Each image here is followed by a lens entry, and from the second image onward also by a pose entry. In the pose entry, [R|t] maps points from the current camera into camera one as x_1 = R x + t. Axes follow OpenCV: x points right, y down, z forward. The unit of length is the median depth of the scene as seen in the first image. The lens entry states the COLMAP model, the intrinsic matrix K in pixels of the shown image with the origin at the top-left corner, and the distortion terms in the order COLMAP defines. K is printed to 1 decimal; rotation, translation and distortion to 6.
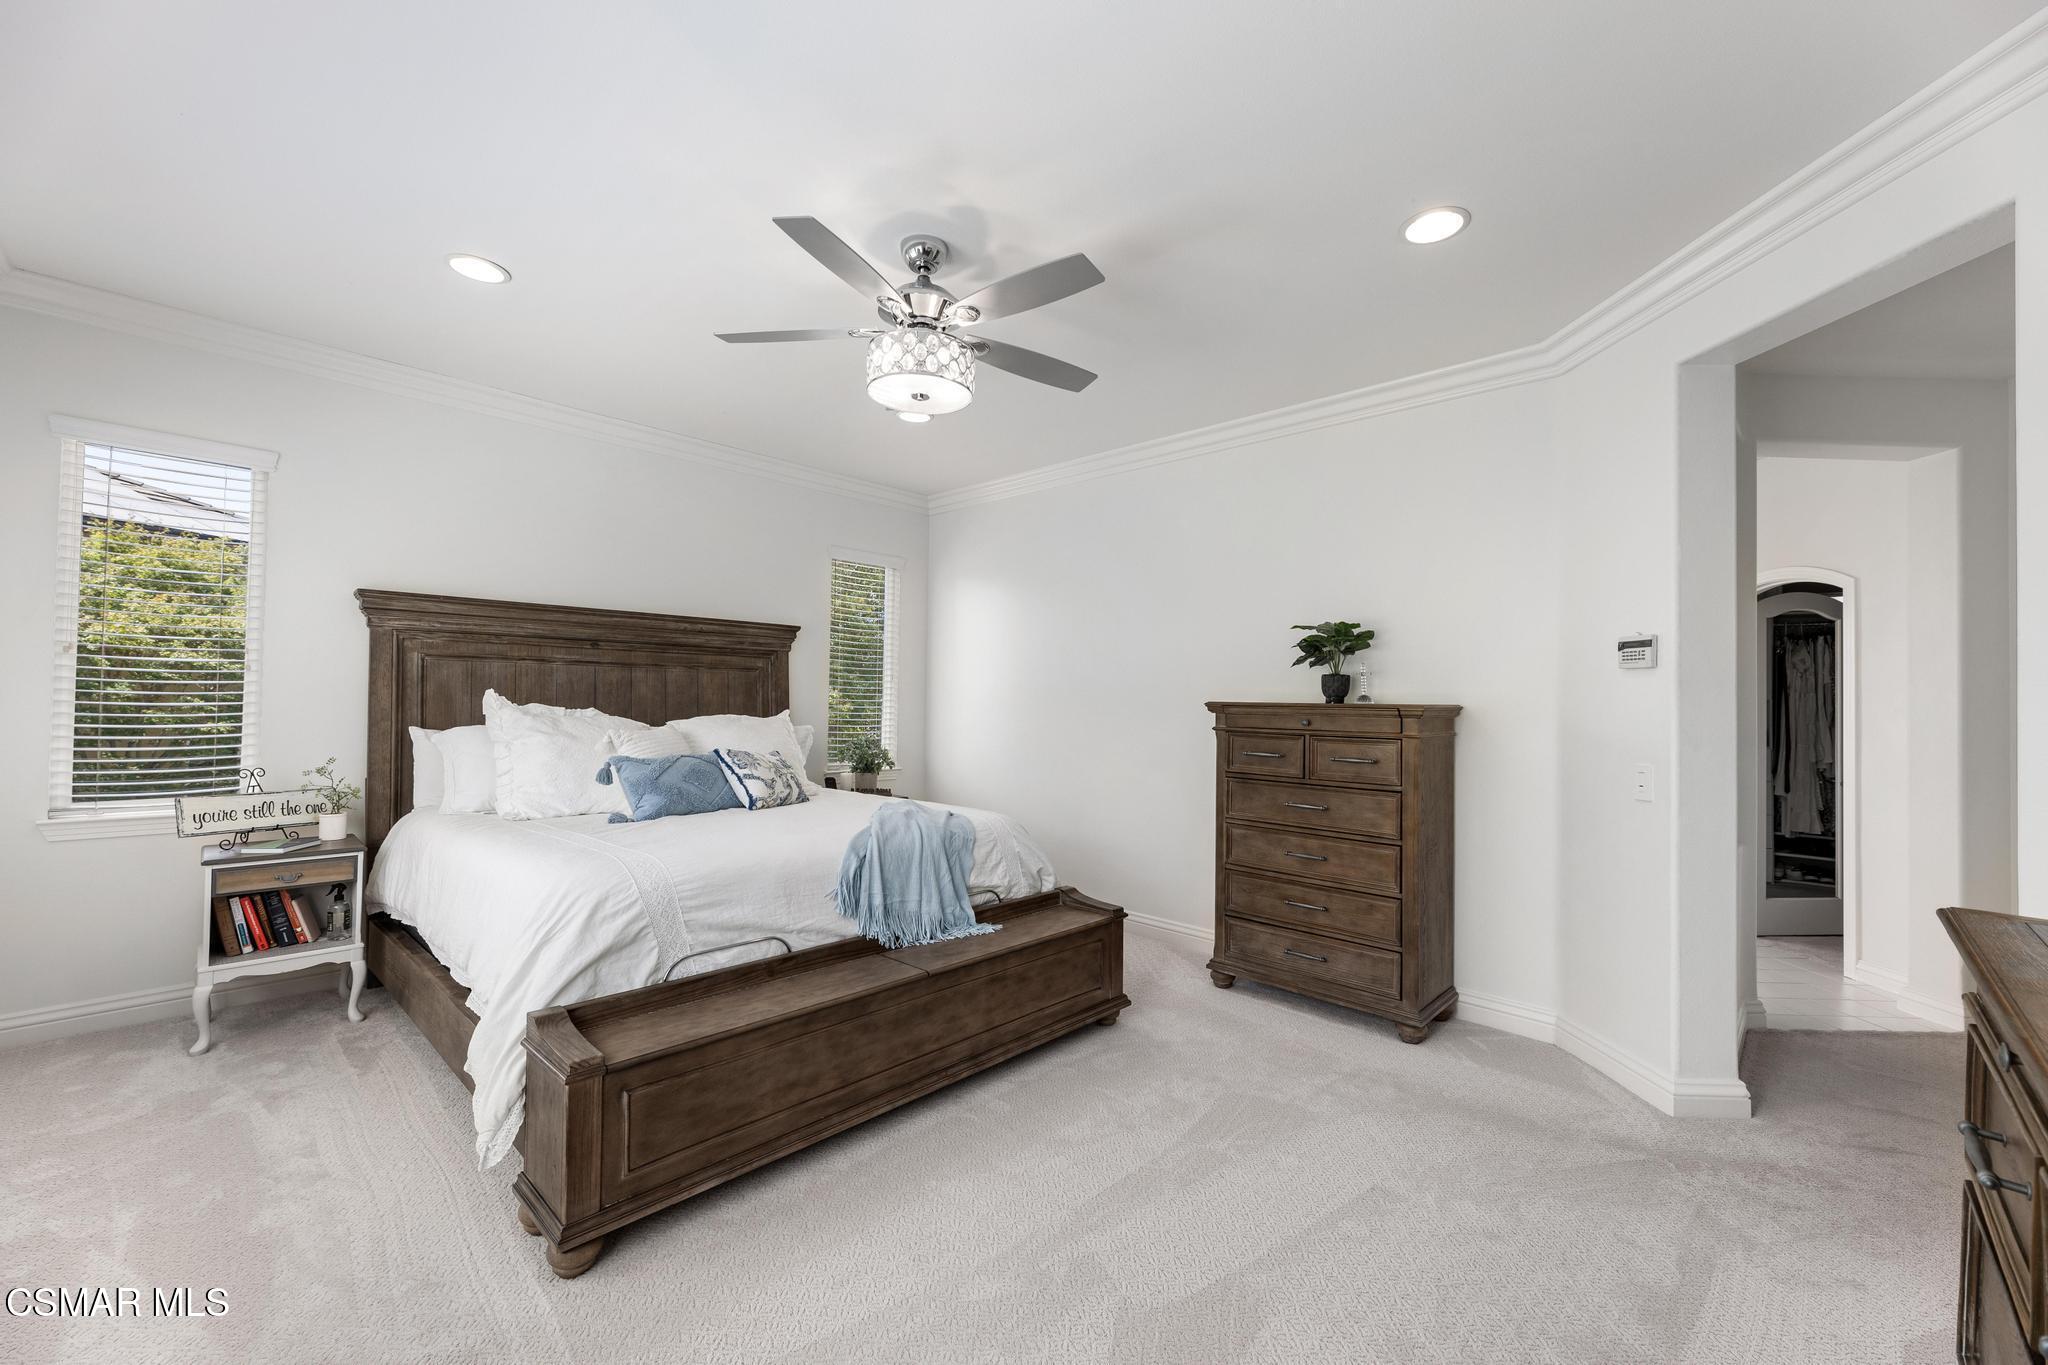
lens RADIAL K [[825.7, 0, 1028.1], [0, 825.7, 689.2], [0, 0, 1]] dist [0.001545, 0.000148]
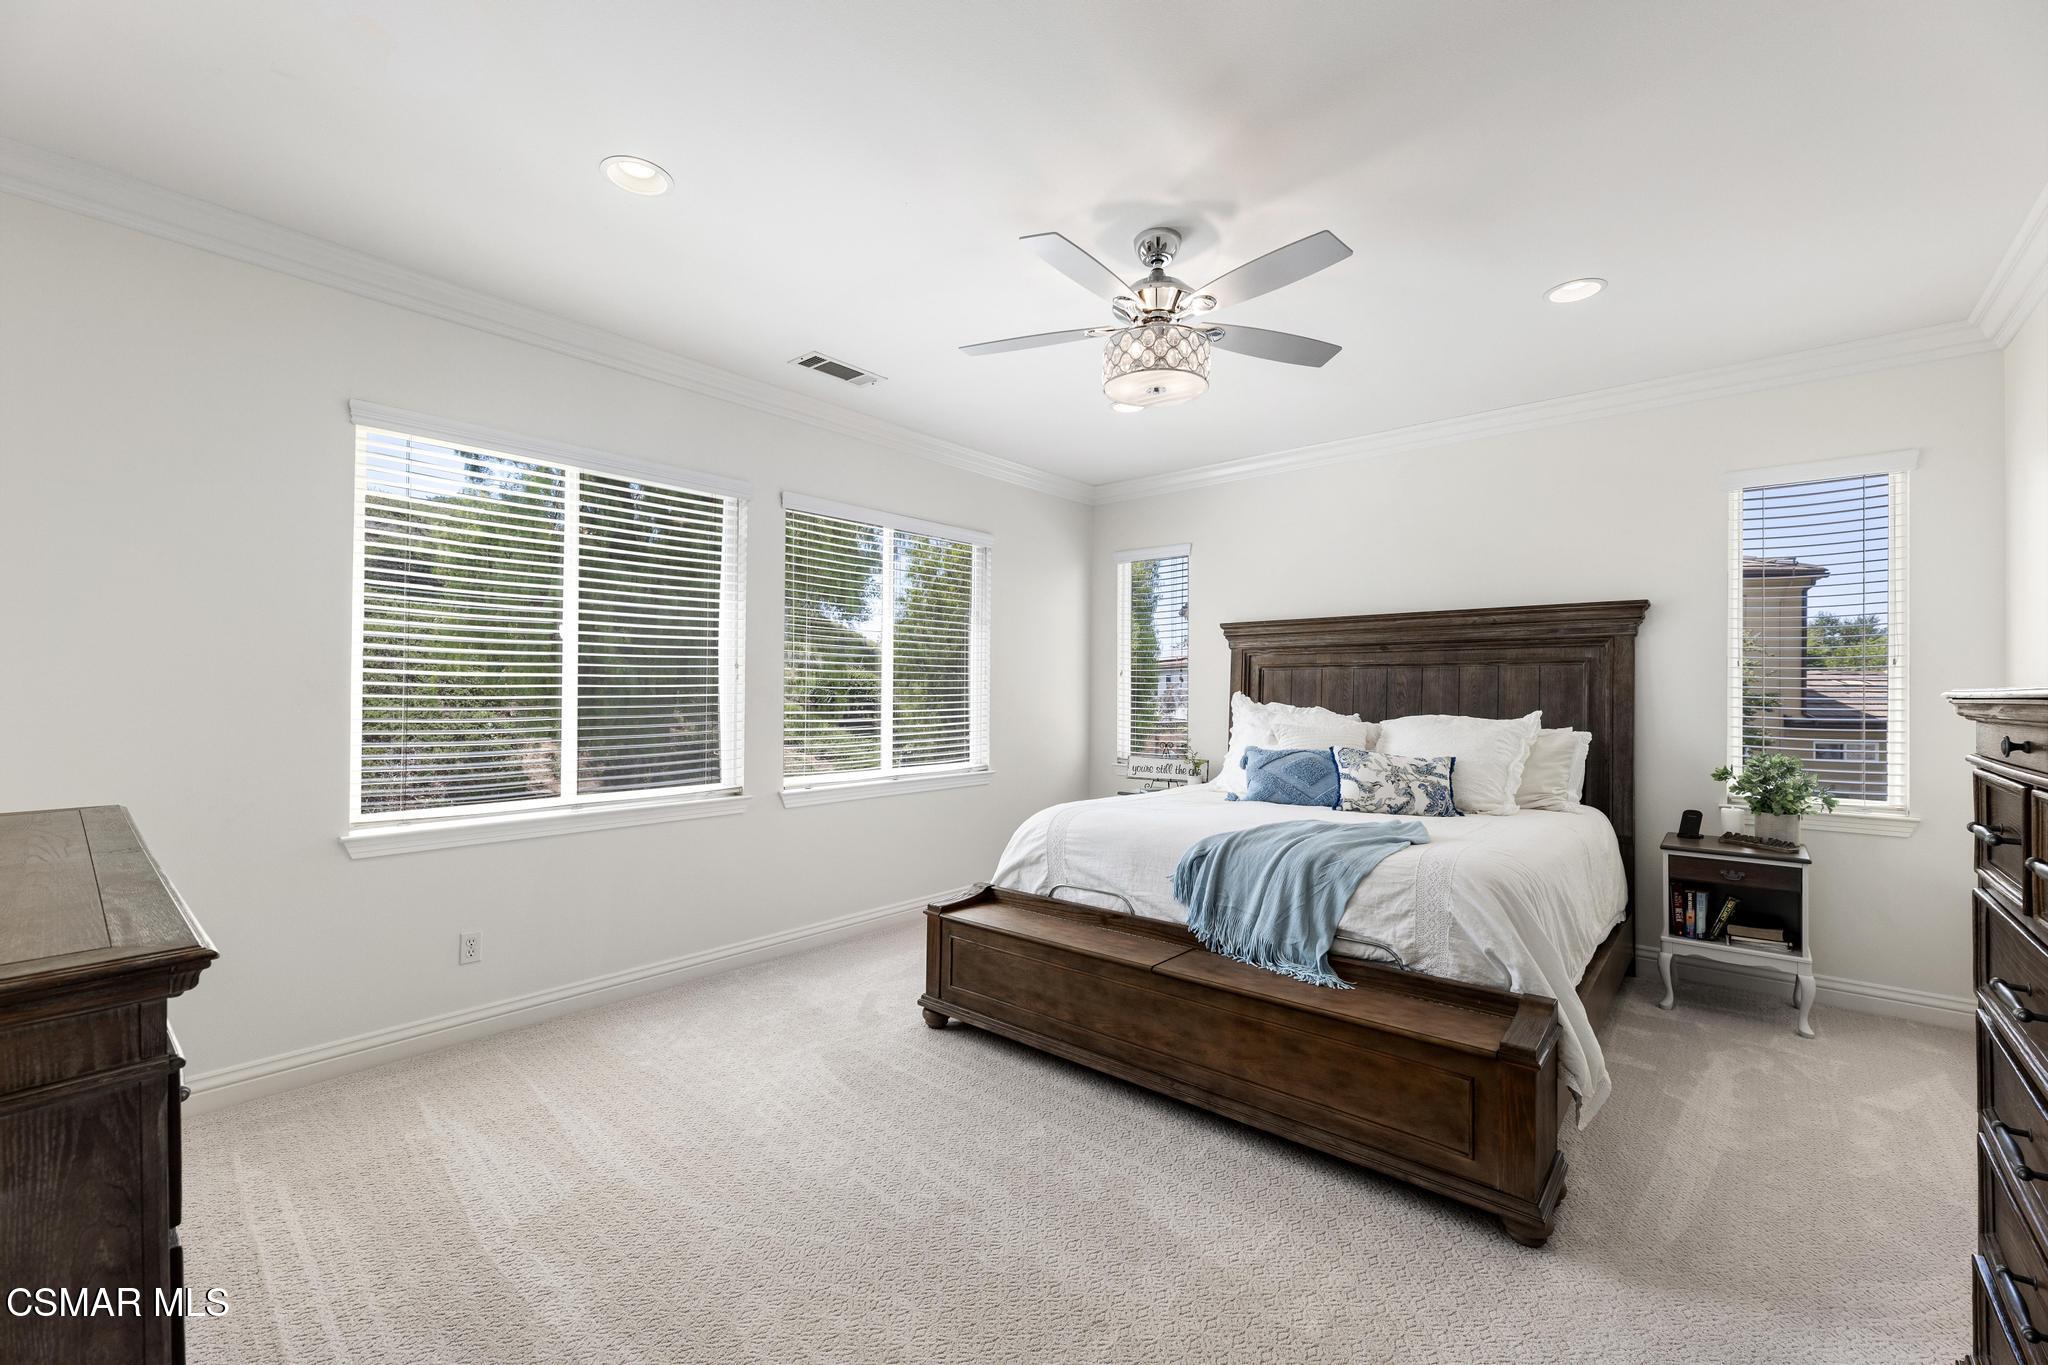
lens RADIAL K [[873.7, 0, 1033.5], [0, 873.7, 686.3], [0, 0, 1]] dist [-0.000081, -0.000182]
pose [[0.036469, -0.024076, -0.999045, 0.811178], [0.008613, 0.999680, -0.023777, 0.025205], [0.999298, -0.007738, 0.036665, 0.715817]]
